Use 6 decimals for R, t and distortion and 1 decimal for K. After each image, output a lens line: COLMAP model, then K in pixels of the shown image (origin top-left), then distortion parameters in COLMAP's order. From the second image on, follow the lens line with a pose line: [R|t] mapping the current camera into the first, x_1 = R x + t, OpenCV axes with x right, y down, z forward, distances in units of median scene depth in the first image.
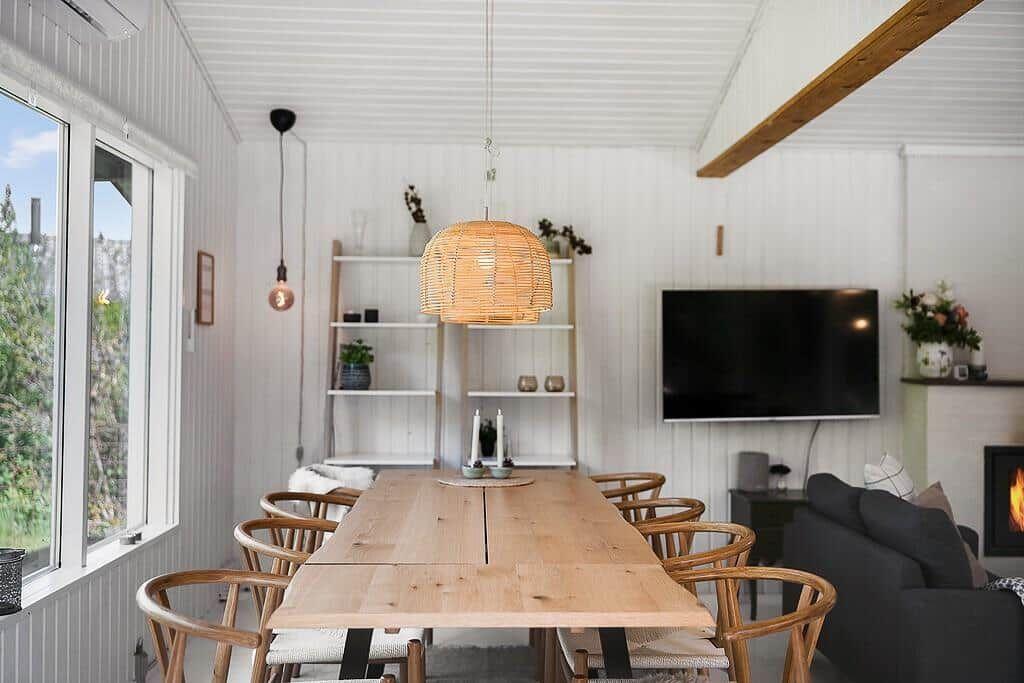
lens RADIAL K [[1077.5, 0, 512.0], [0, 1077.5, 341.5], [0, 0, 1]] dist [0.005543, 0.019353]
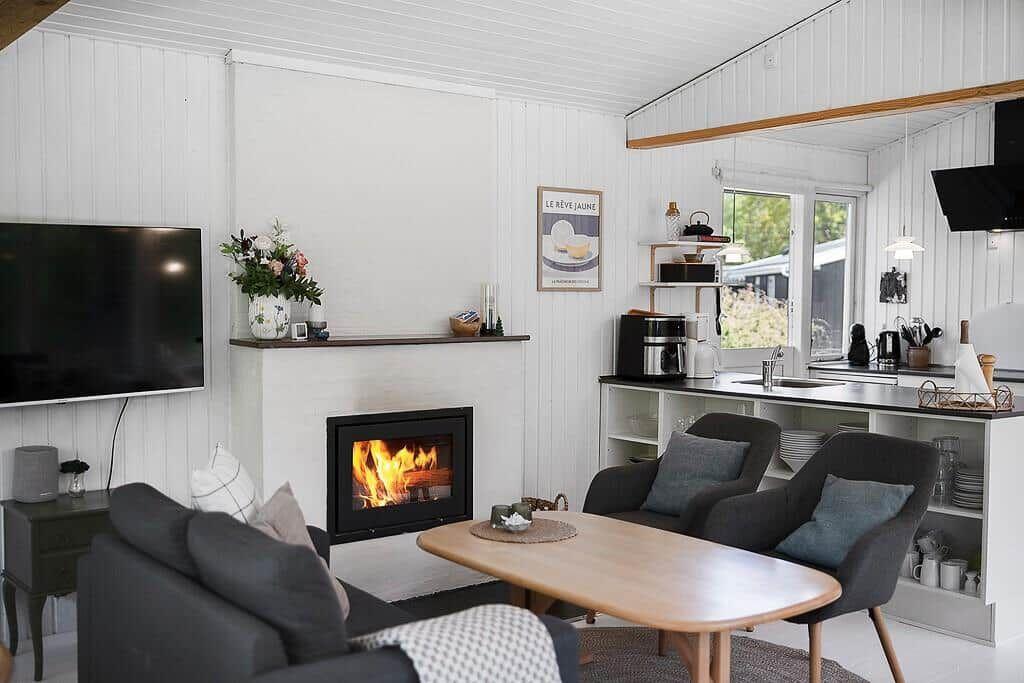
lens RADIAL K [[1077.5, 0, 512.0], [0, 1077.5, 341.5], [0, 0, 1]] dist [0.005543, 0.019353]
pose [[0.813931, -0.027278, 0.580321, 0.065115], [-0.004964, 0.998534, 0.053899, -0.009276], [-0.580940, -0.046751, 0.812603, 0.225252]]
